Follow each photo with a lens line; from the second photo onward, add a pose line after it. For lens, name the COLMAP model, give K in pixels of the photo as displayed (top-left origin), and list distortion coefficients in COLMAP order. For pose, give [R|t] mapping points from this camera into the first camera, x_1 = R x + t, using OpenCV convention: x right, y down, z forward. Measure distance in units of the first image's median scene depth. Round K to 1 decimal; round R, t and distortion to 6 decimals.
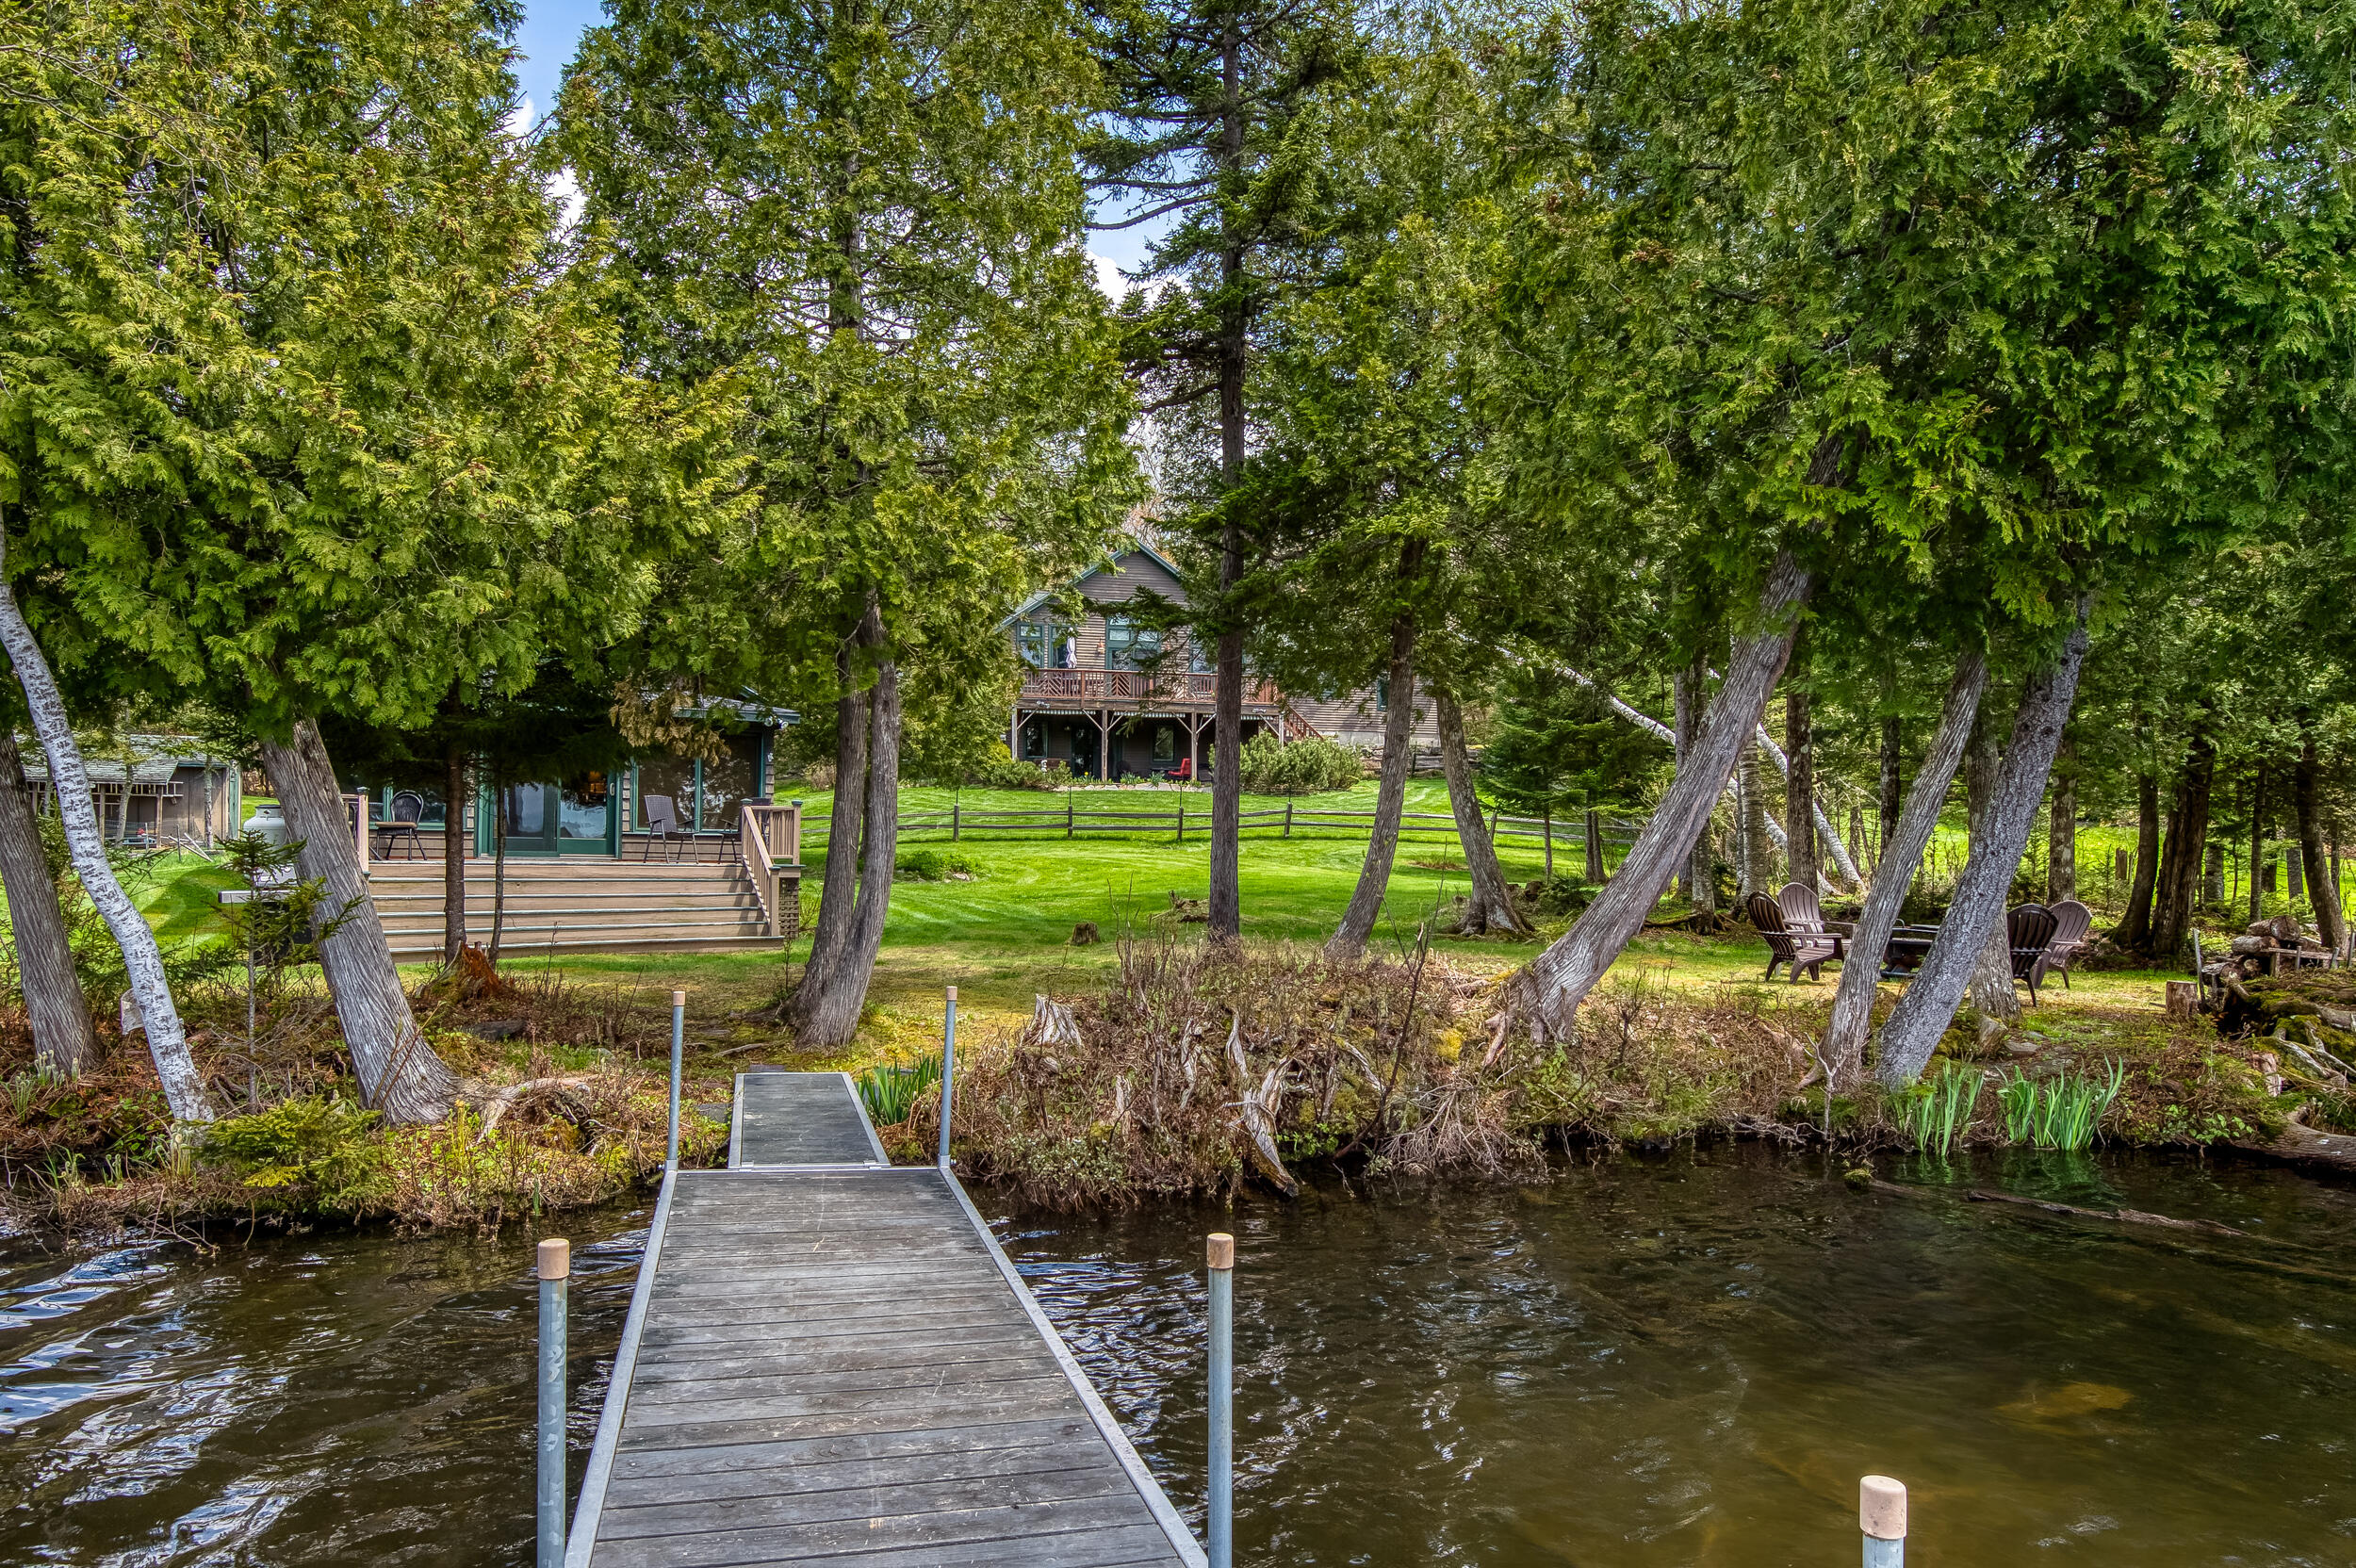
lens RADIAL K [[1485.1, 0, 1153.2], [0, 1485.1, 795.5], [0, 0, 1]] dist [0.021902, -0.001636]
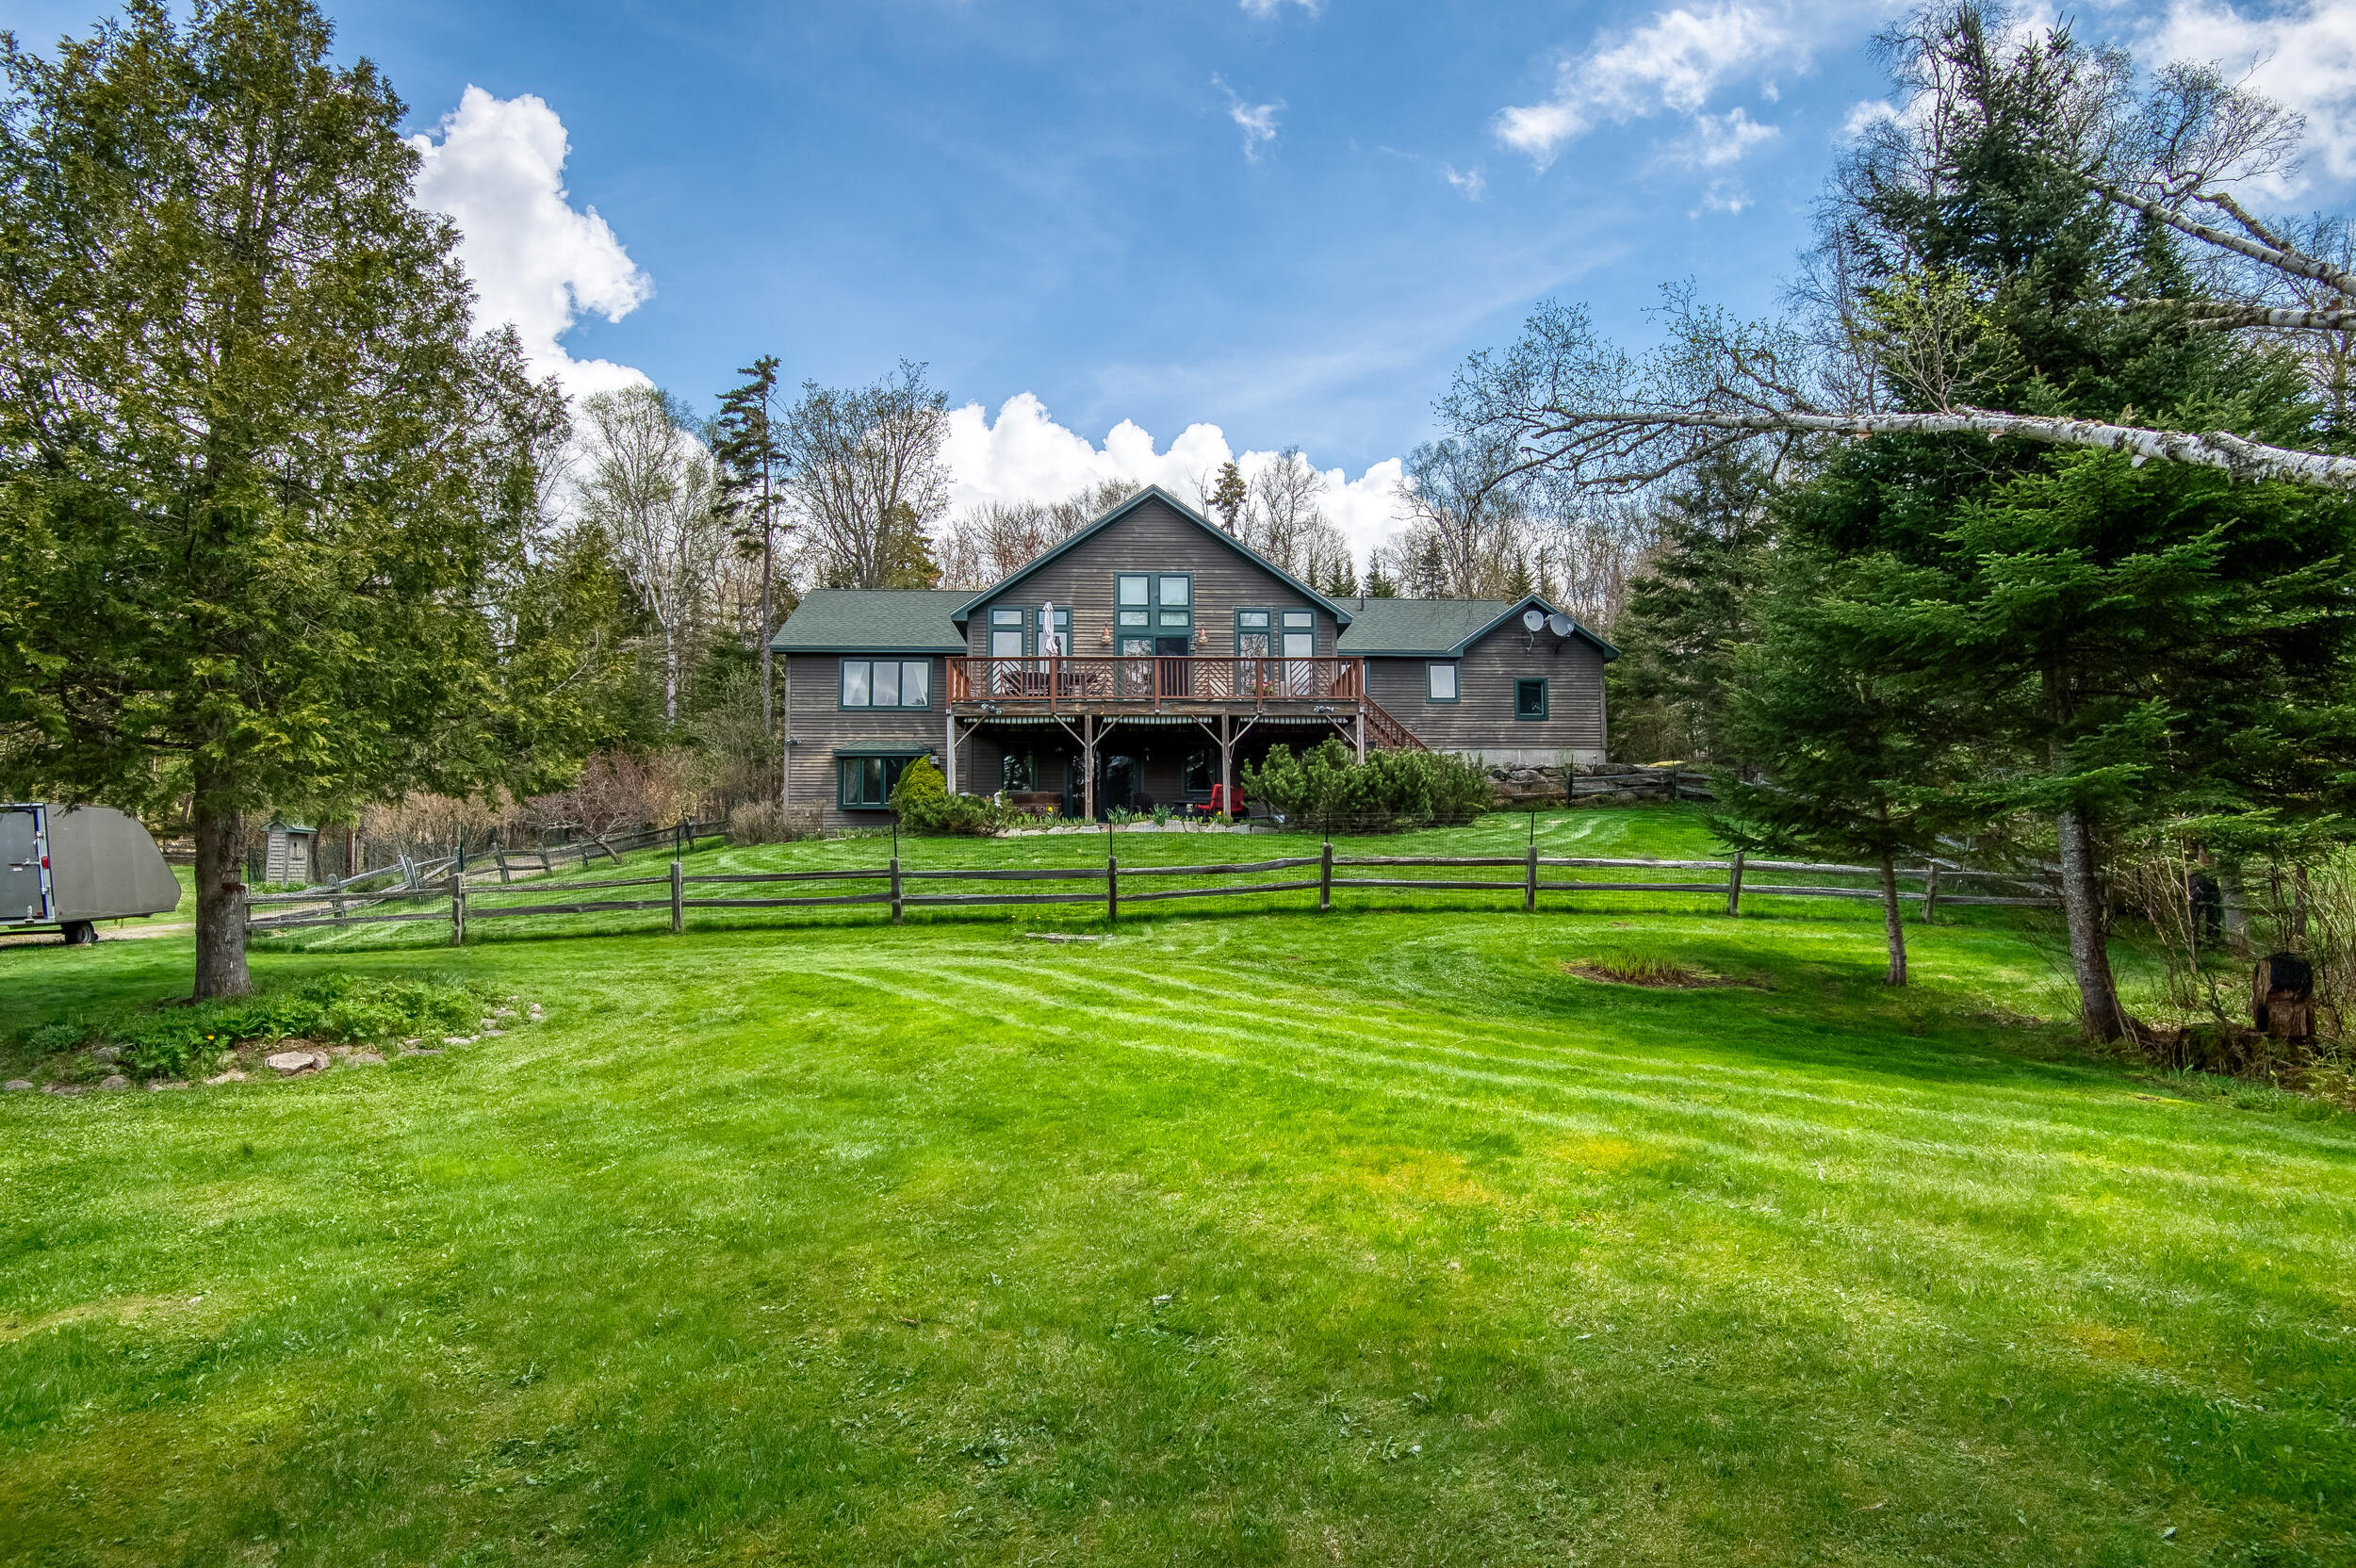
lens RADIAL K [[1111.7, 0, 1168.0], [0, 1111.7, 797.3], [0, 0, 1]] dist [-0.040941, -0.001815]
pose [[0.985021, -0.033447, -0.169157, 0.104482], [0.025193, 0.998395, -0.050713, 0.007174], [0.170581, 0.045692, 0.984284, 0.618499]]
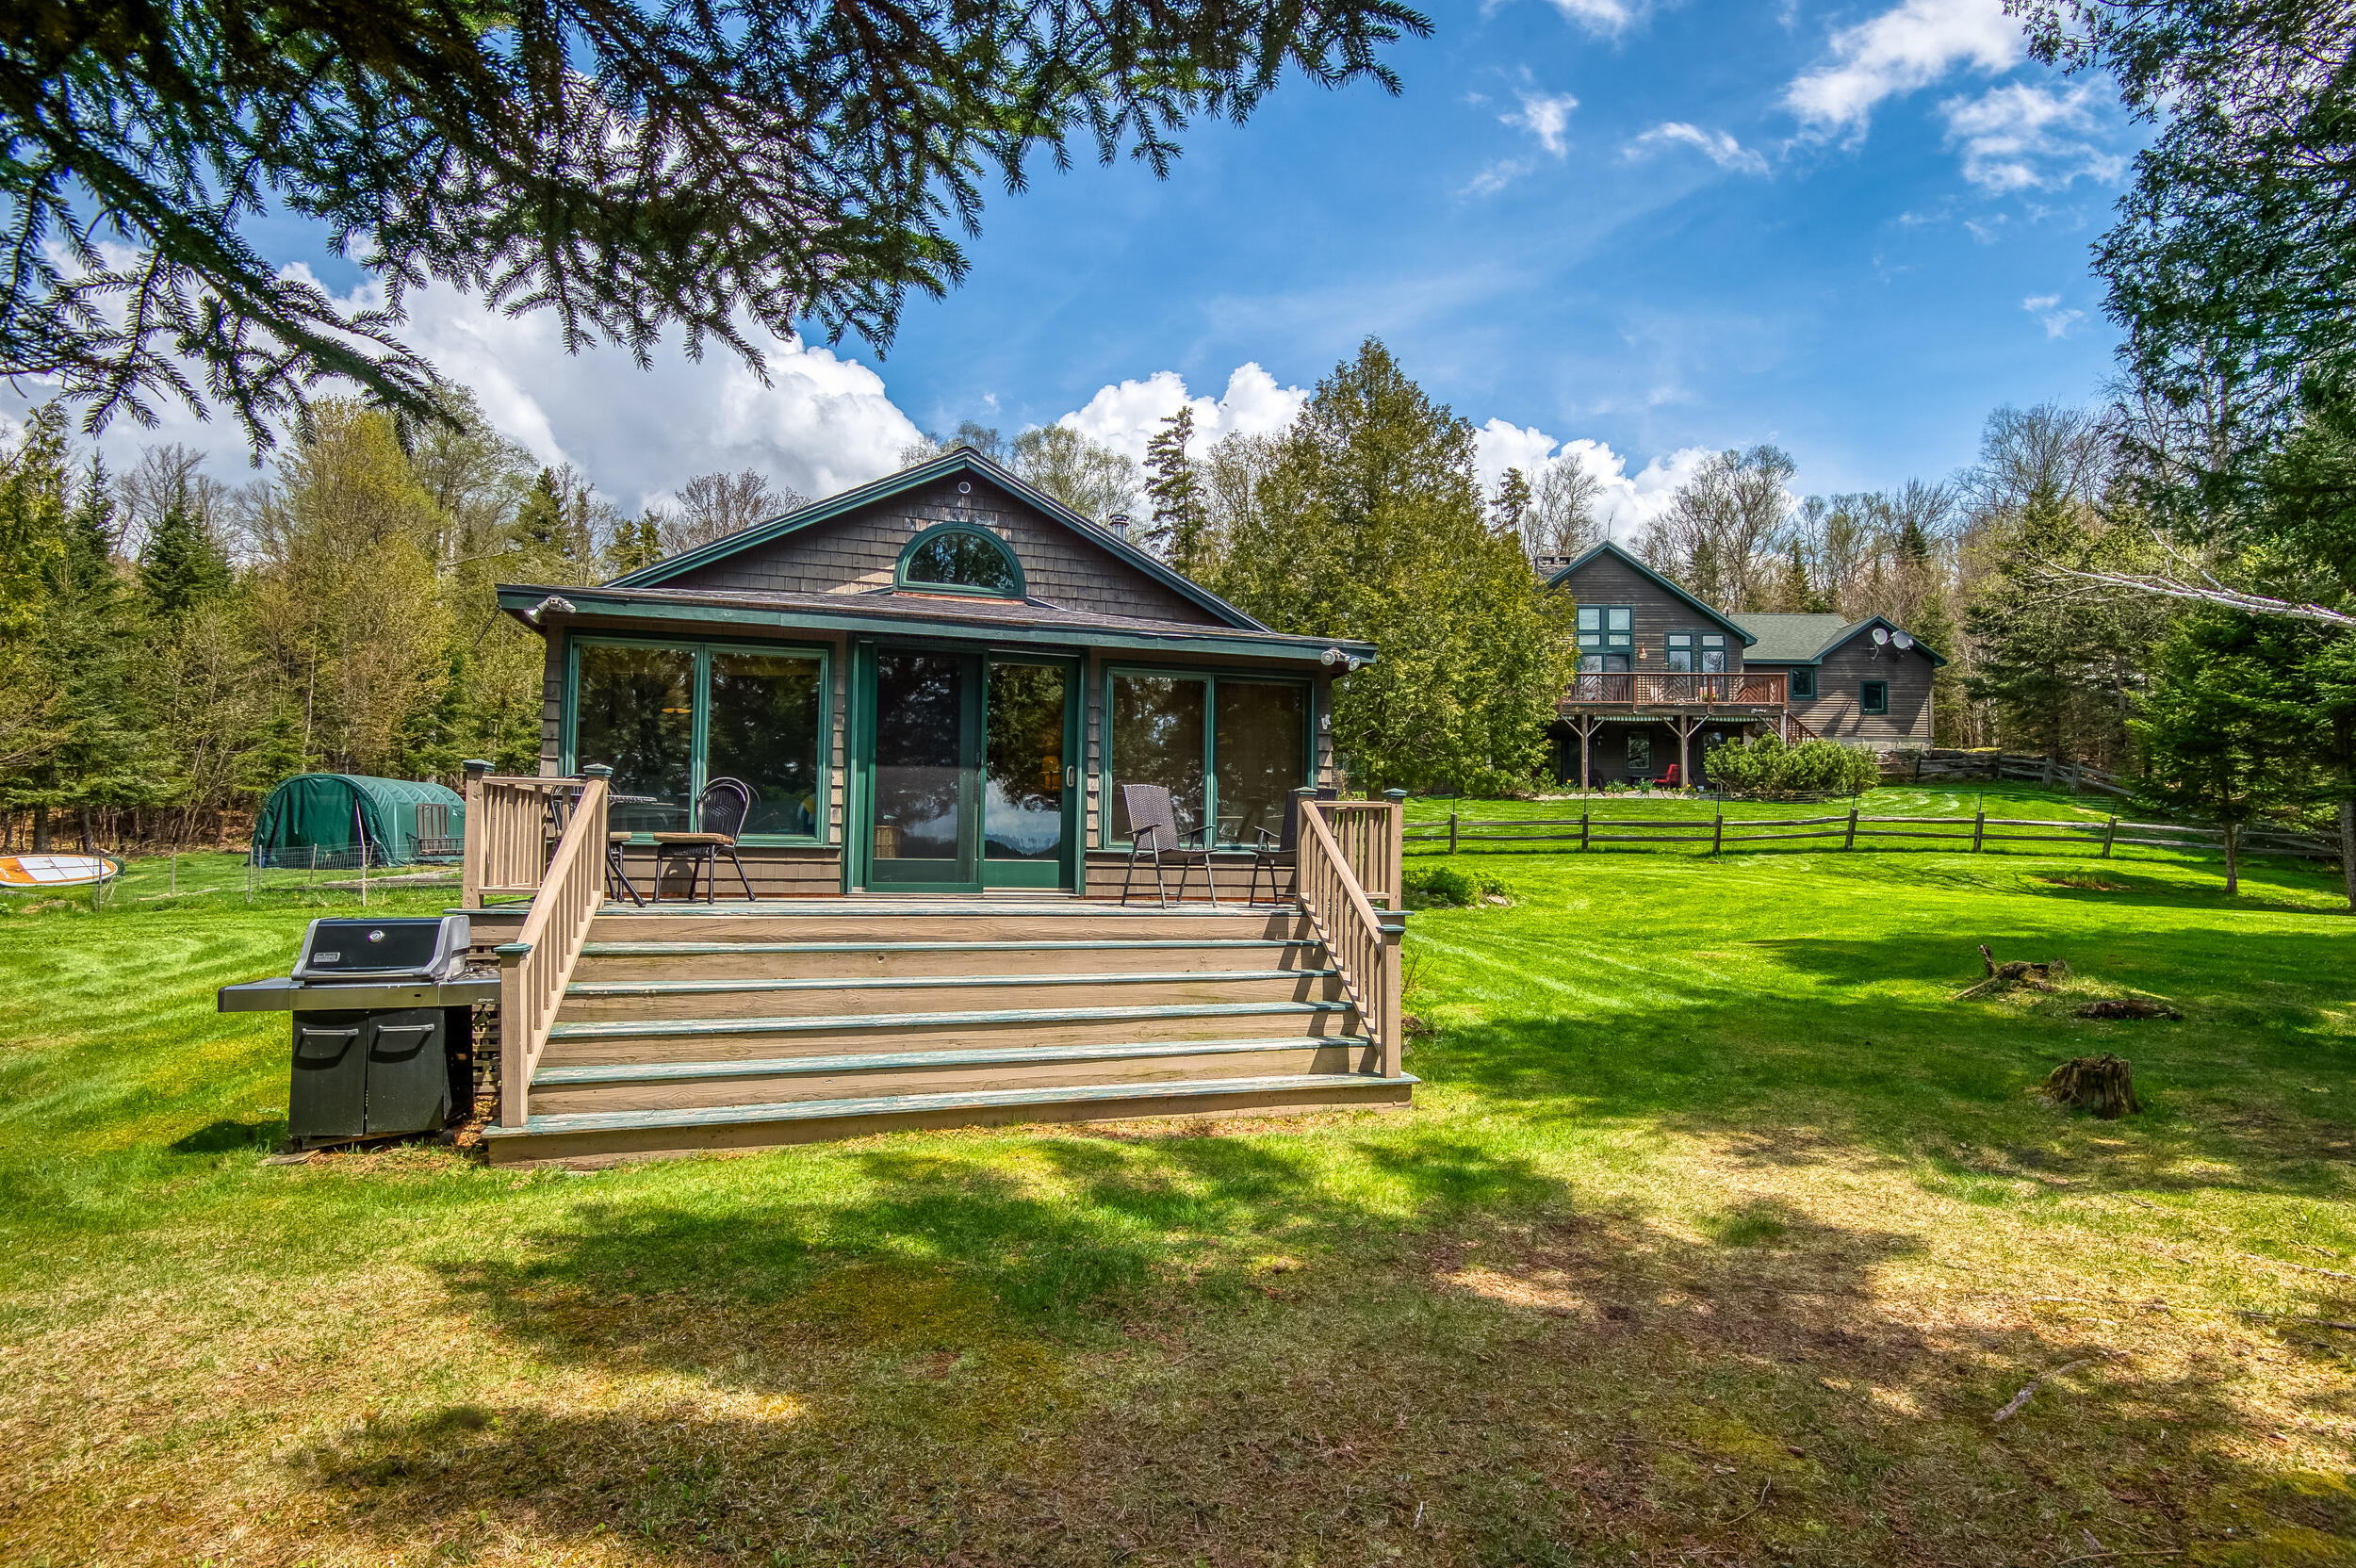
lens RADIAL K [[1111.7, 0, 1163.1], [0, 1111.7, 791.1], [0, 0, 1]] dist [-0.040941, -0.001815]
pose [[0.956007, -0.015091, -0.292954, -0.100969], [0.008820, 0.999703, -0.022713, 0.006027], [0.293210, 0.019130, 0.955857, 0.298695]]
